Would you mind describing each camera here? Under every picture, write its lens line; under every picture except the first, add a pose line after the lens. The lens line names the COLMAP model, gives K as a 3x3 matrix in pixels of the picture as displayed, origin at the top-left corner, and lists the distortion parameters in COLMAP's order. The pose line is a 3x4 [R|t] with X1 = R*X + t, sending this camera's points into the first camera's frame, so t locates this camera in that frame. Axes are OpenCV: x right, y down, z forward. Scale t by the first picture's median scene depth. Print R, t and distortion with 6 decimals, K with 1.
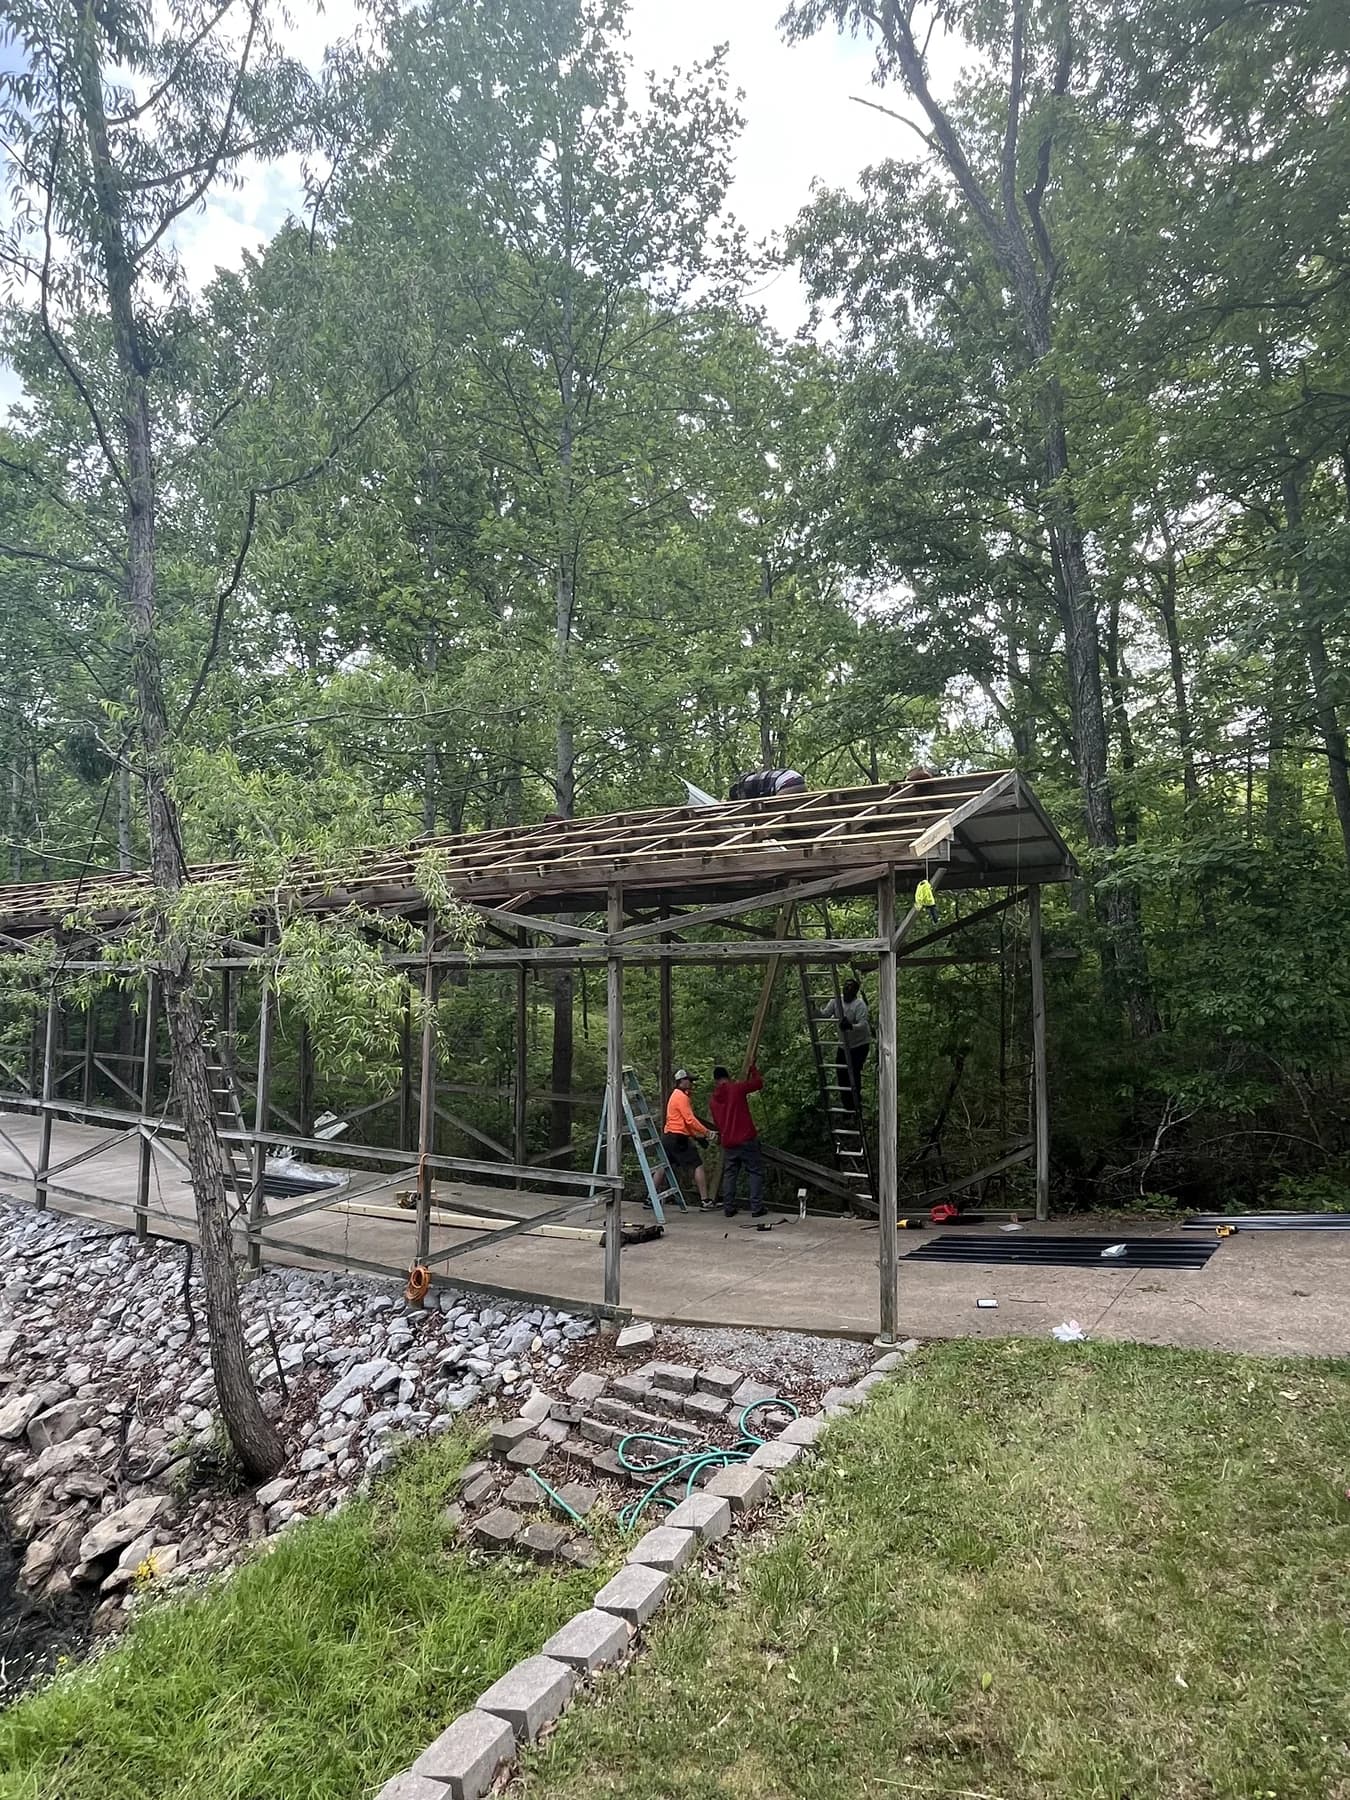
lens RADIAL K [[1014.6, 0, 677.5], [0, 1014.6, 909.0], [0, 0, 1]] dist [-0.004748, 0.000716]
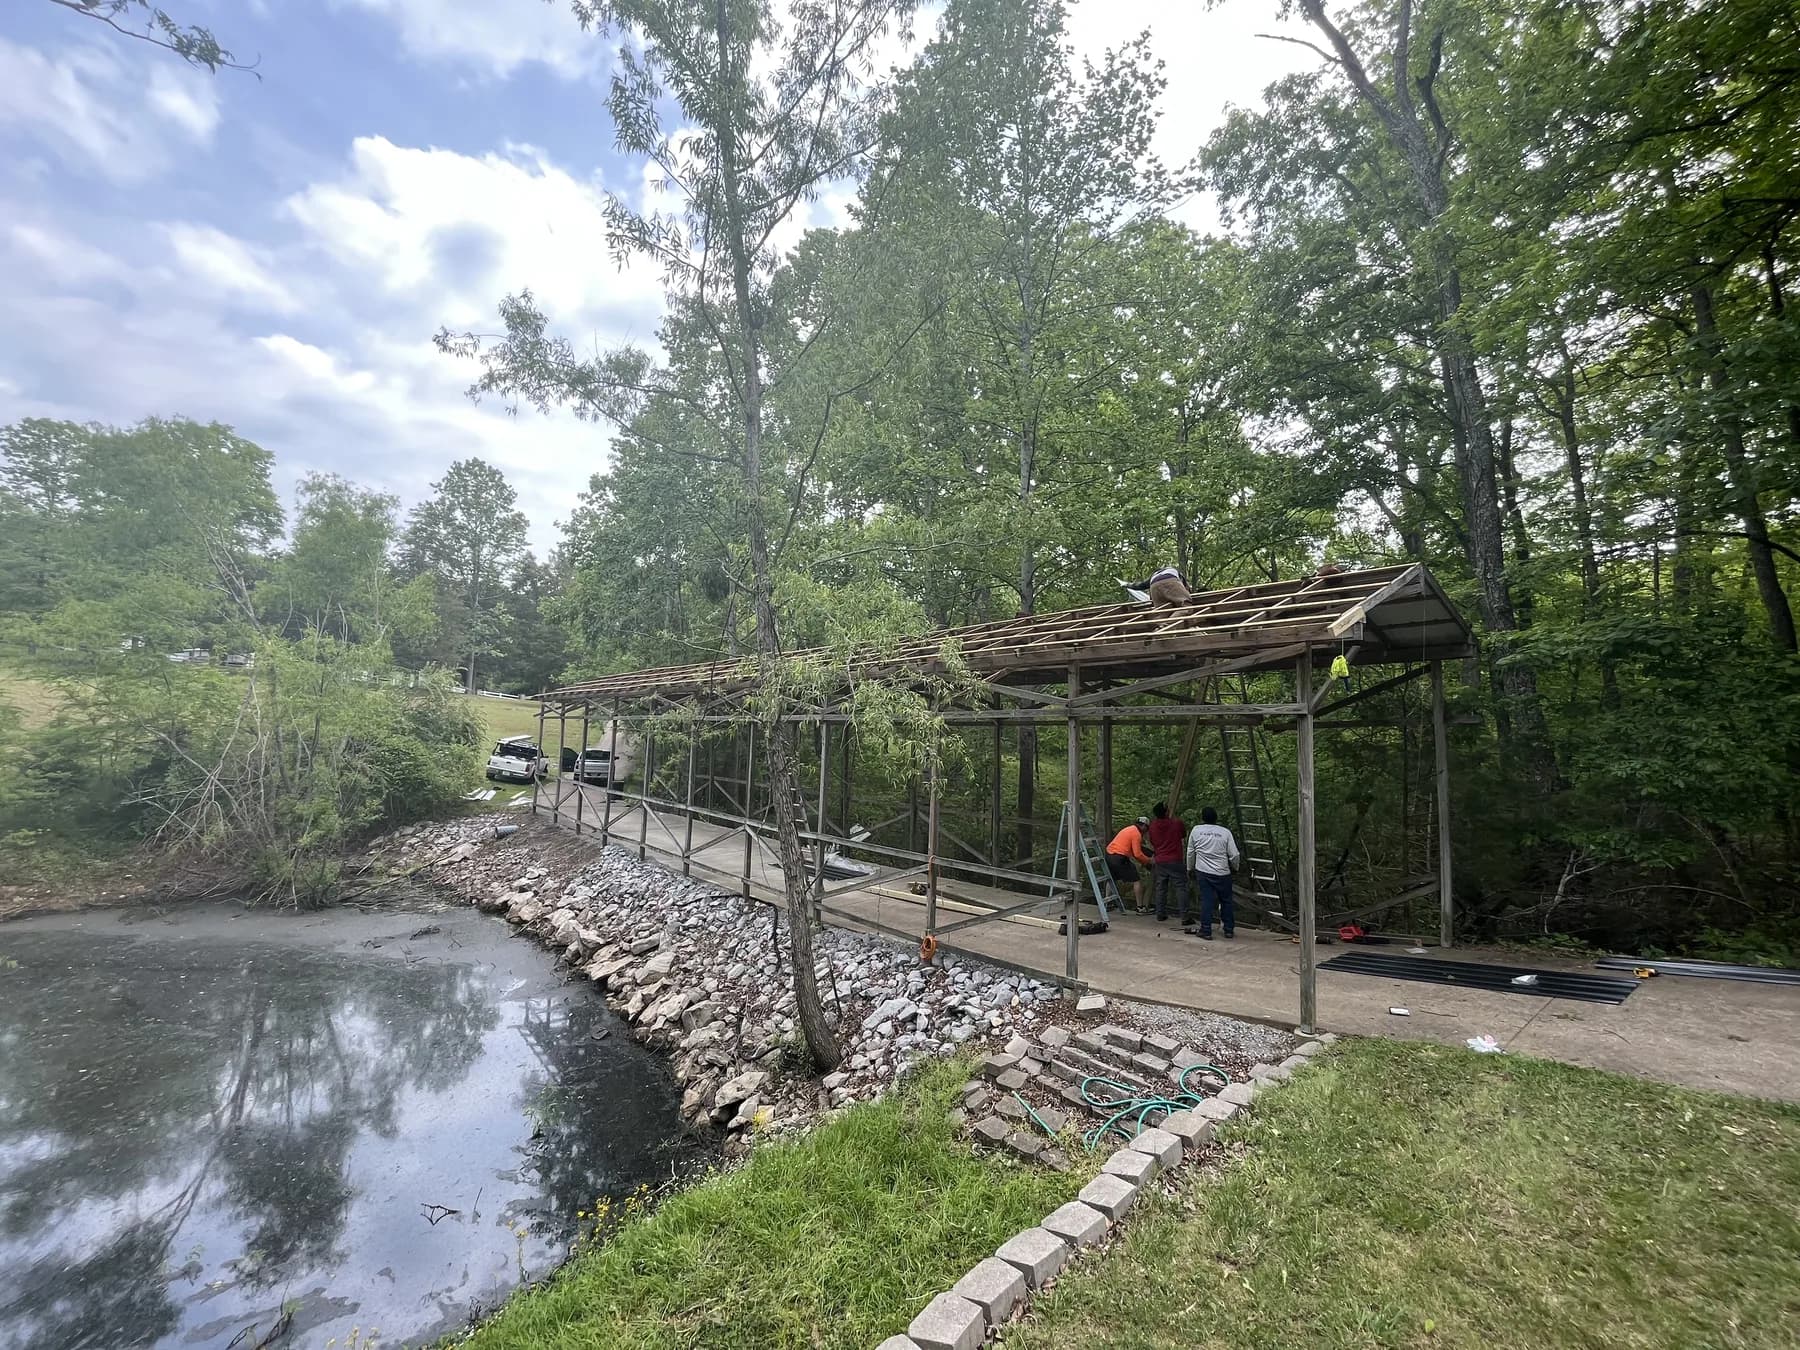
lens RADIAL K [[741.3, 0, 886.2], [0, 741.3, 680.3], [0, 0, 1]] dist [-0.004426, 0.000304]
pose [[0.958916, -0.000835, -0.283690, -0.025736], [-0.000715, 0.999985, -0.005360, 0.005764], [0.283690, 0.005343, 0.958901, -0.004364]]
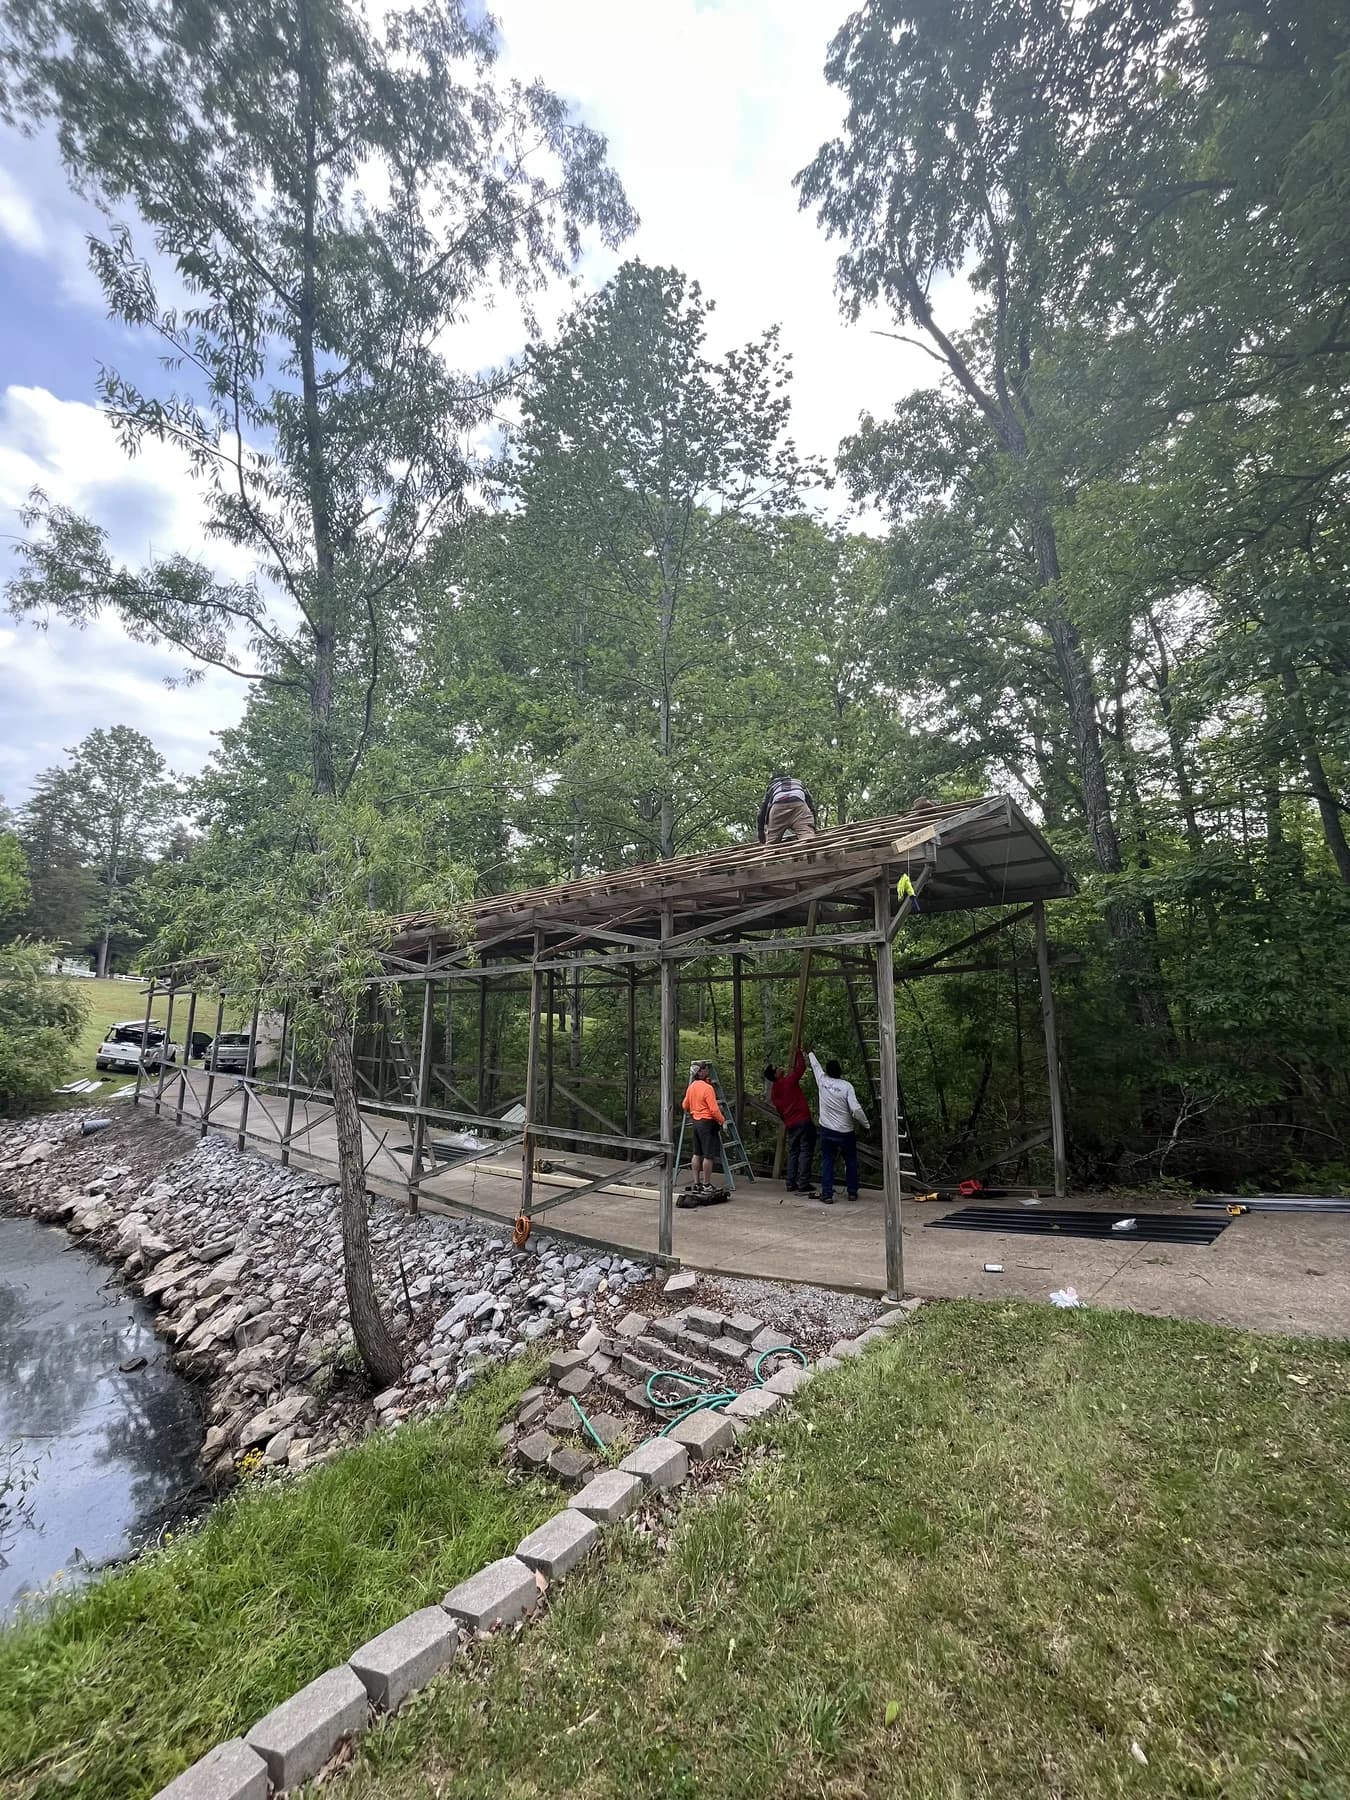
lens RADIAL K [[741.3, 0, 673.2], [0, 741.3, 897.3], [0, 0, 1]] dist [-0.004426, 0.000304]
pose [[0.986877, -0.028894, -0.158865, 0.107905], [0.014950, 0.995984, -0.088277, 0.060620], [0.160777, 0.084744, 0.983346, 0.136822]]
